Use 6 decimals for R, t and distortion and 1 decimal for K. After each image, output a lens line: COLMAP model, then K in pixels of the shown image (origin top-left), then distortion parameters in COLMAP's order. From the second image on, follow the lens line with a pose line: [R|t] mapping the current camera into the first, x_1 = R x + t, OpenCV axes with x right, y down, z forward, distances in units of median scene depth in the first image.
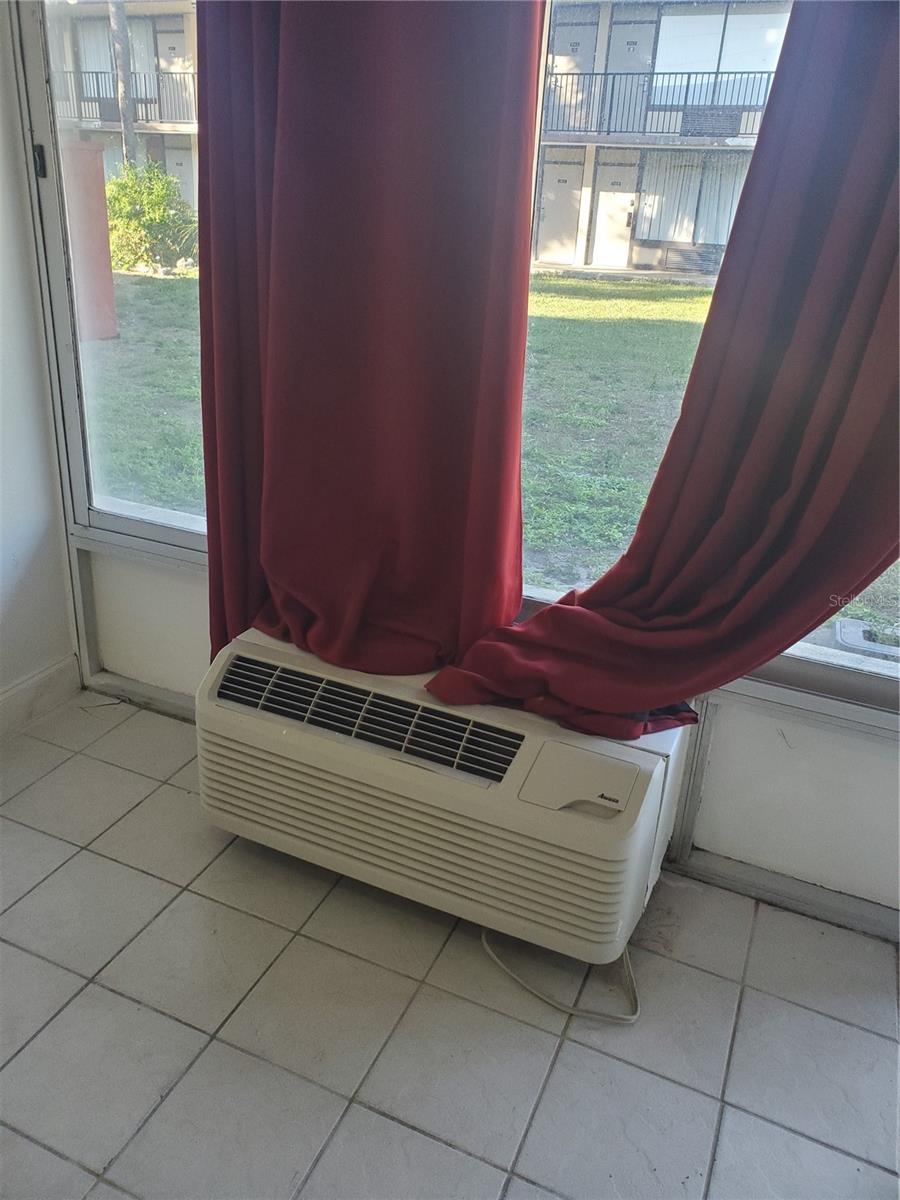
lens RADIAL K [[928.2, 0, 450.0], [0, 928.2, 600.0], [0, 0, 1]] dist [0.046144, 0.000179]
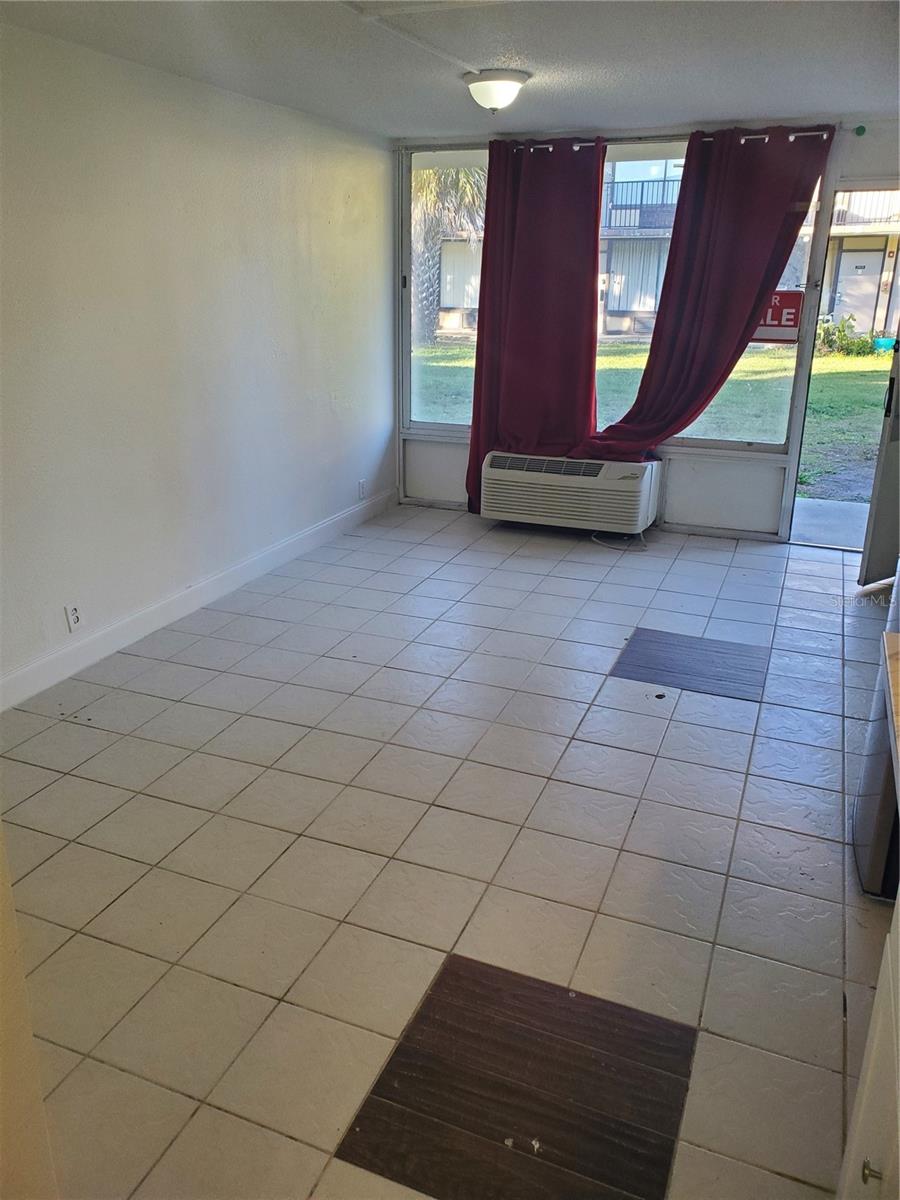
lens RADIAL K [[922.0, 0, 450.0], [0, 922.0, 600.0], [0, 0, 1]] dist [0.266282, -0.474450]
pose [[0.998629, -0.048429, 0.019887, -0.062391], [0.049887, 0.995477, -0.080853, 0.101115], [-0.015882, 0.081734, 0.996528, -0.245725]]
